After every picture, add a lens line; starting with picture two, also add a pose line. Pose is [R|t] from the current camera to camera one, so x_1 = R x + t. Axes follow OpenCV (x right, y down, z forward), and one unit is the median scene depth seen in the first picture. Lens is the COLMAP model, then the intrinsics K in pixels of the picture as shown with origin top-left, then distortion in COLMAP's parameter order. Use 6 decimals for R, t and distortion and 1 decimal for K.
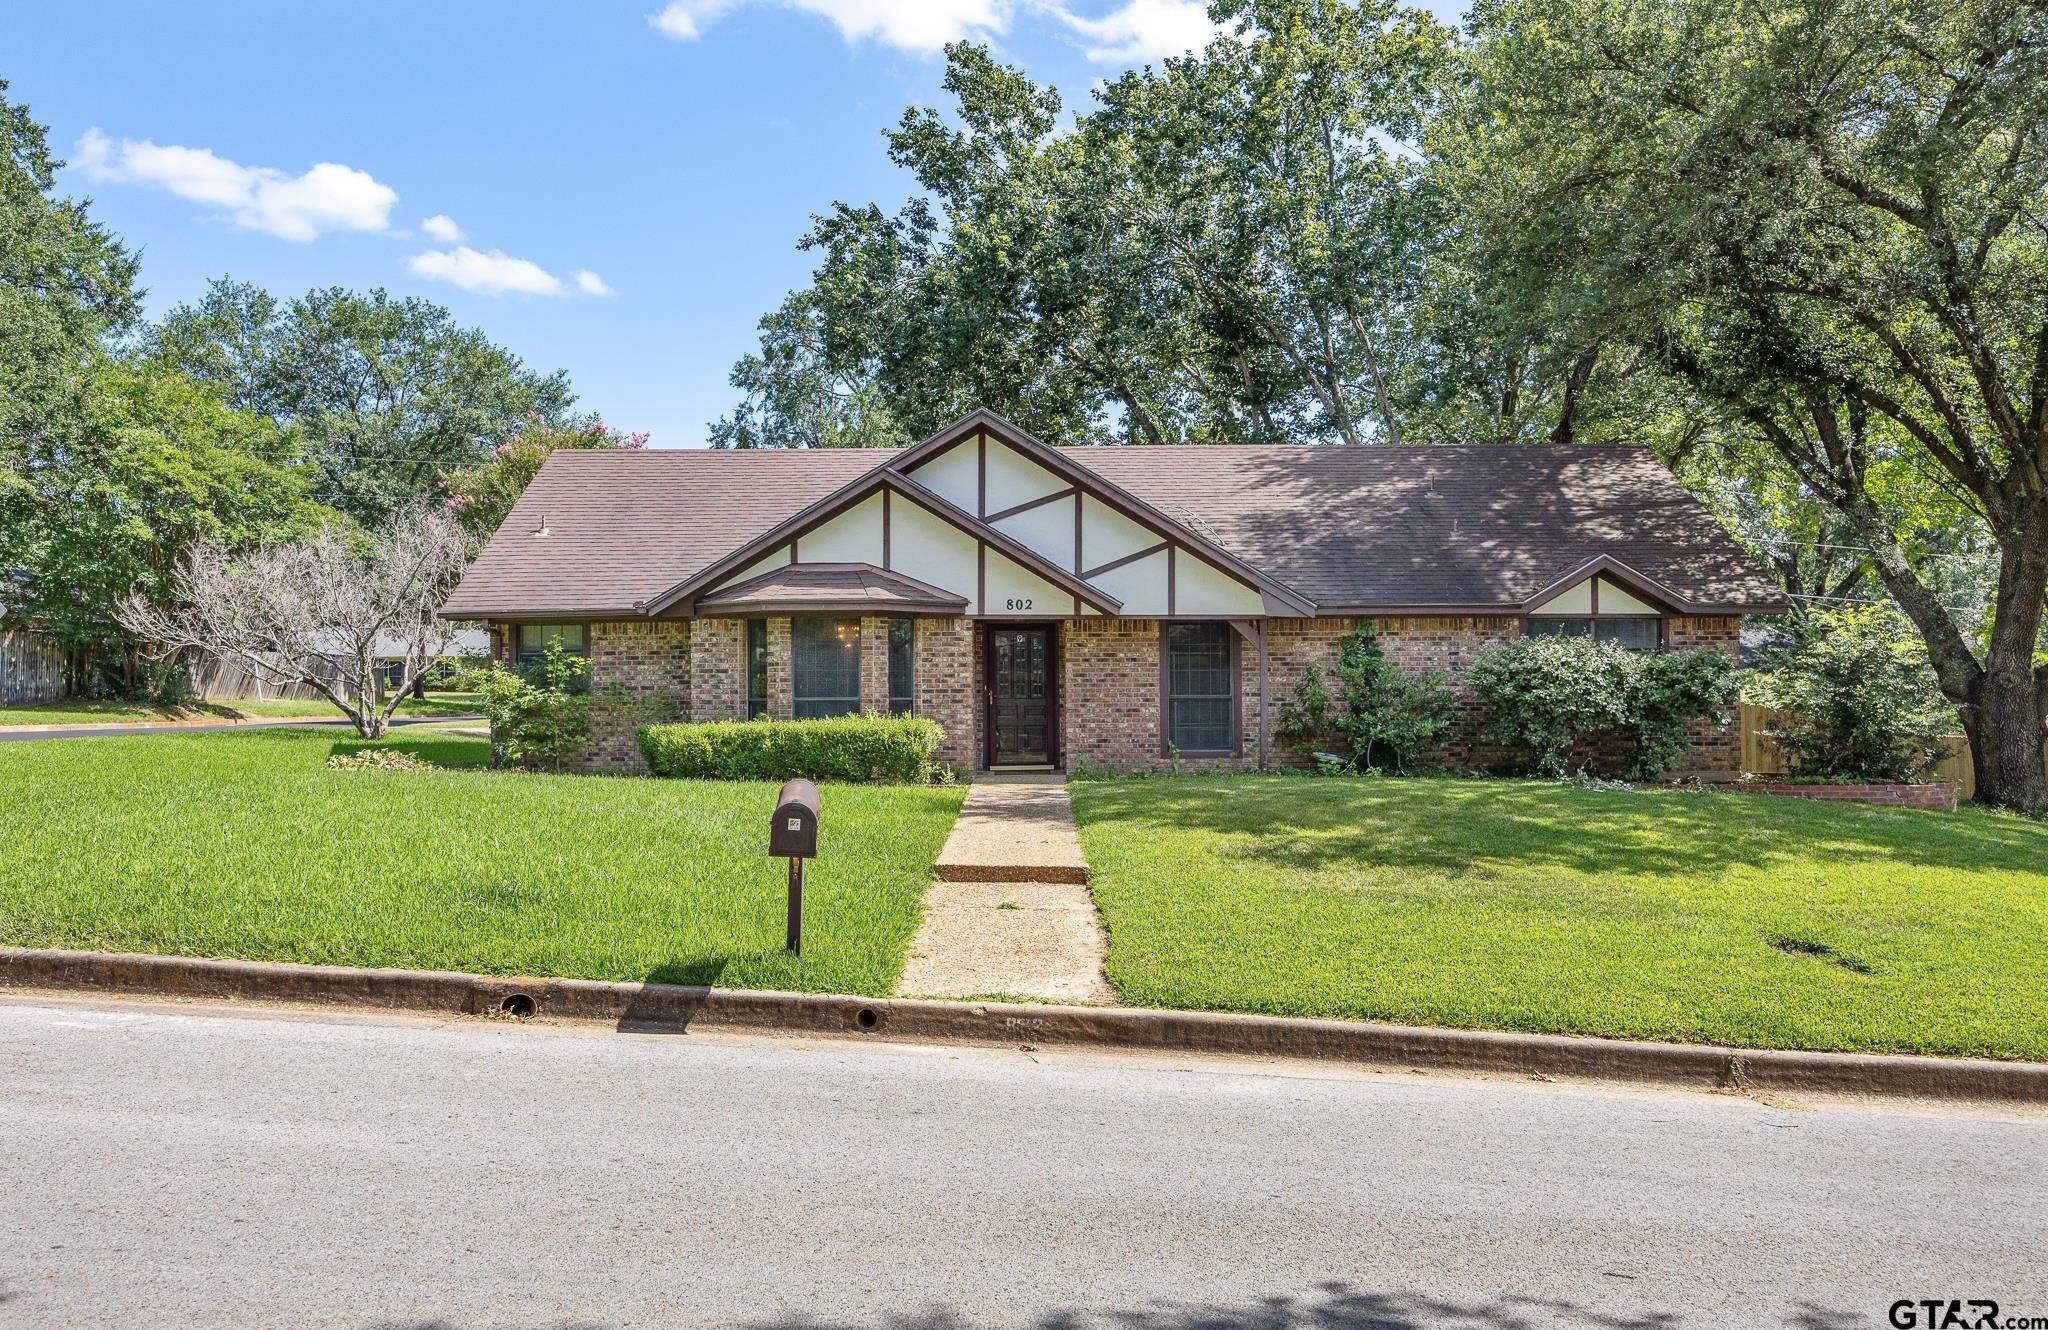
lens RADIAL K [[1597.2, 0, 1020.5], [0, 1597.2, 673.7], [0, 0, 1]] dist [0.004124, 0.004420]
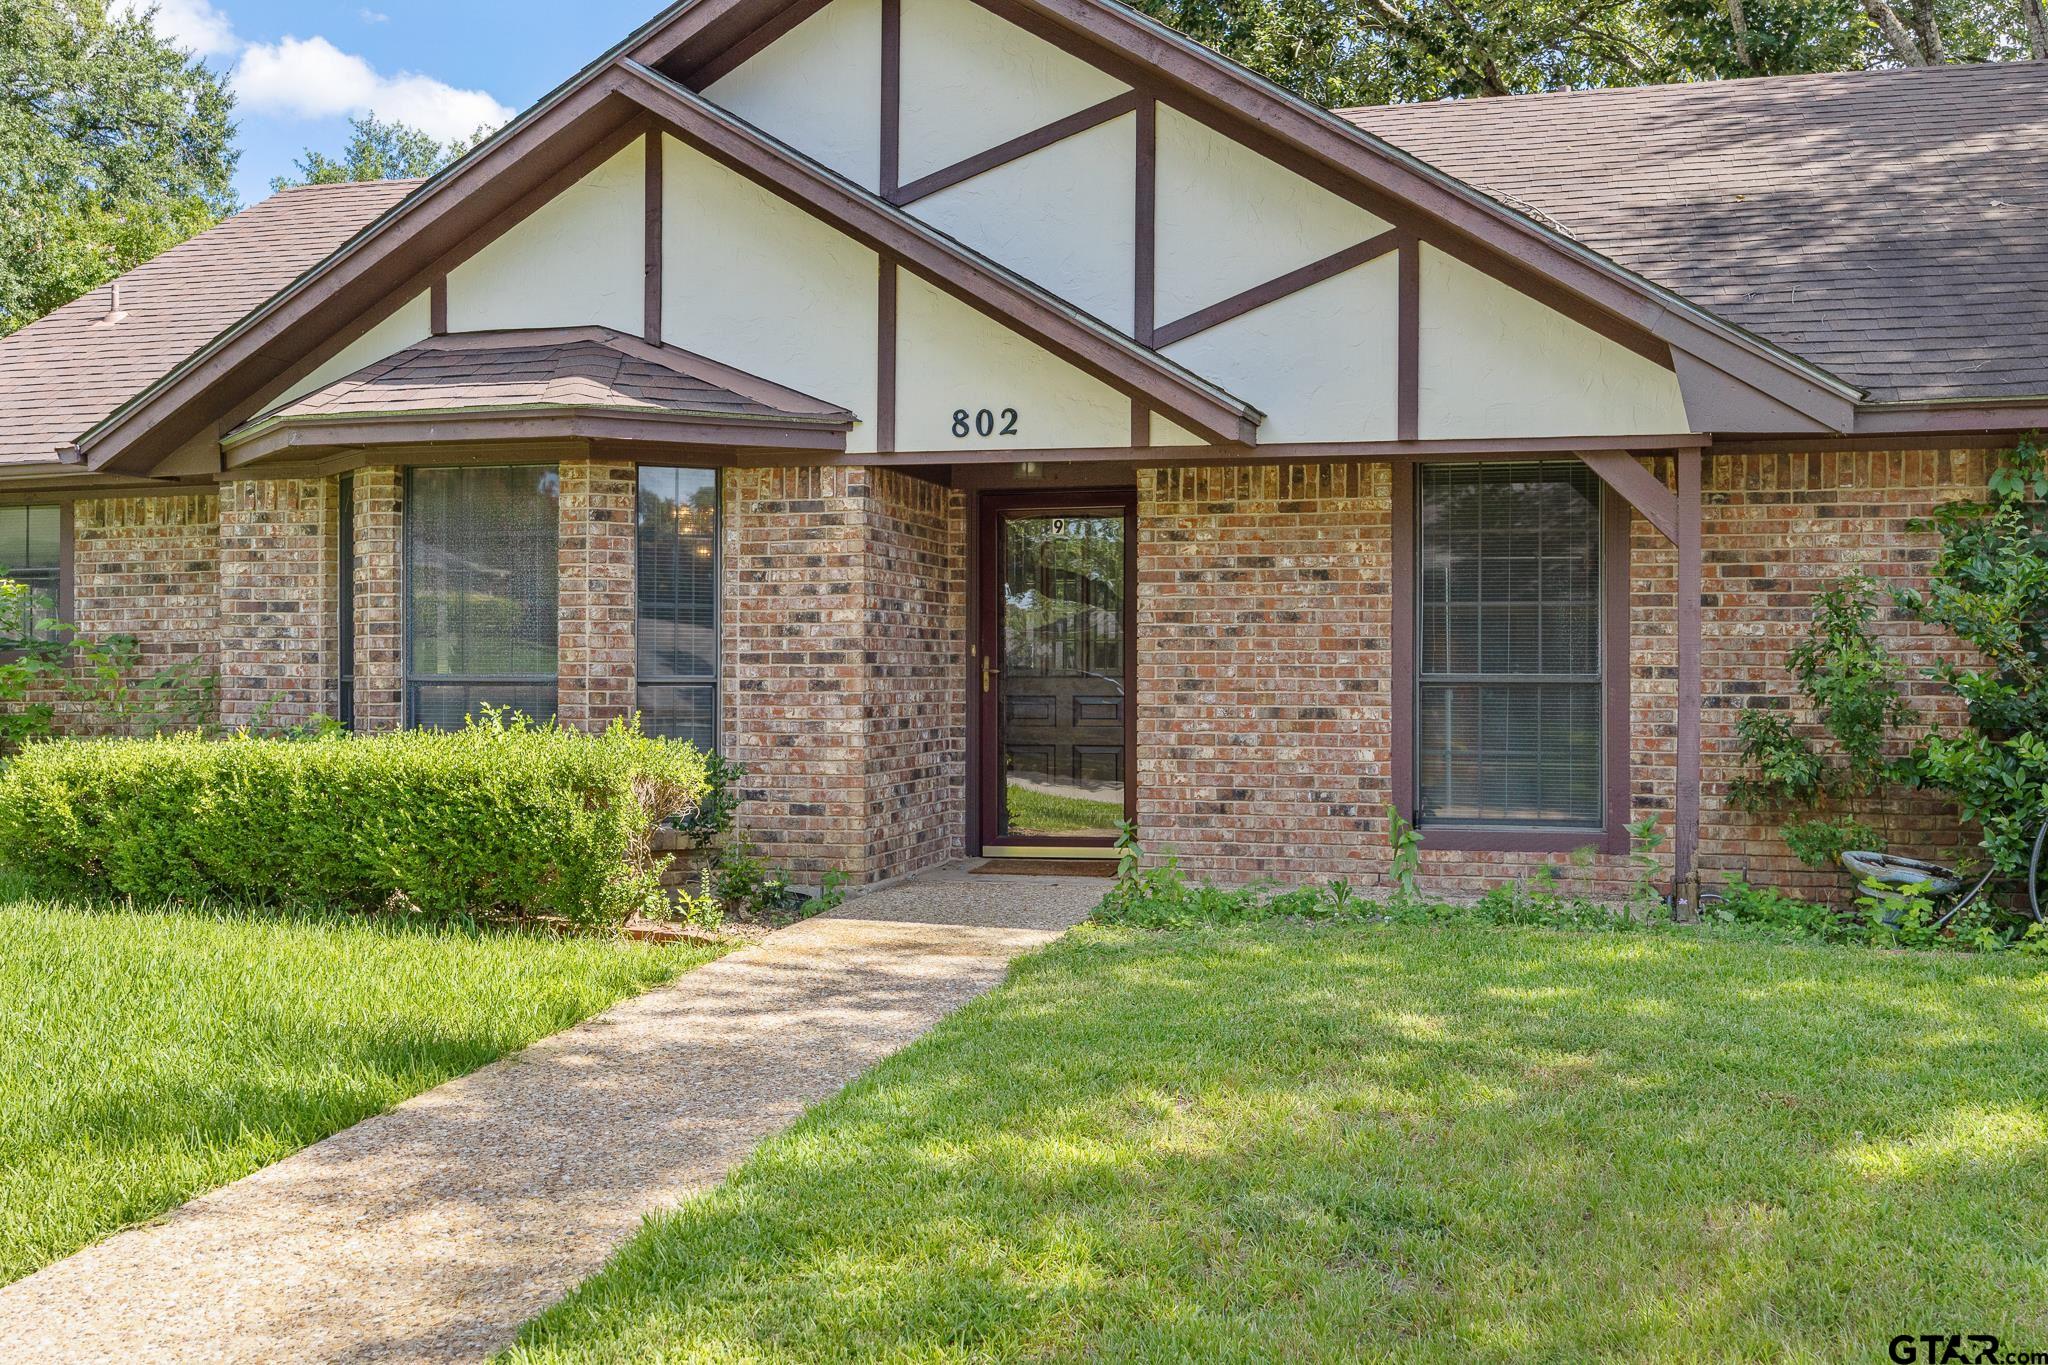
lens RADIAL K [[1909.0, 0, 1018.8], [0, 1909.0, 673.5], [0, 0, 1]] dist [-0.000192, 0.000000]
pose [[0.969203, 0.006673, -0.246174, 0.114509], [-0.001581, 0.999781, 0.020877, 0.004914], [0.246259, -0.019845, 0.969001, 0.576579]]
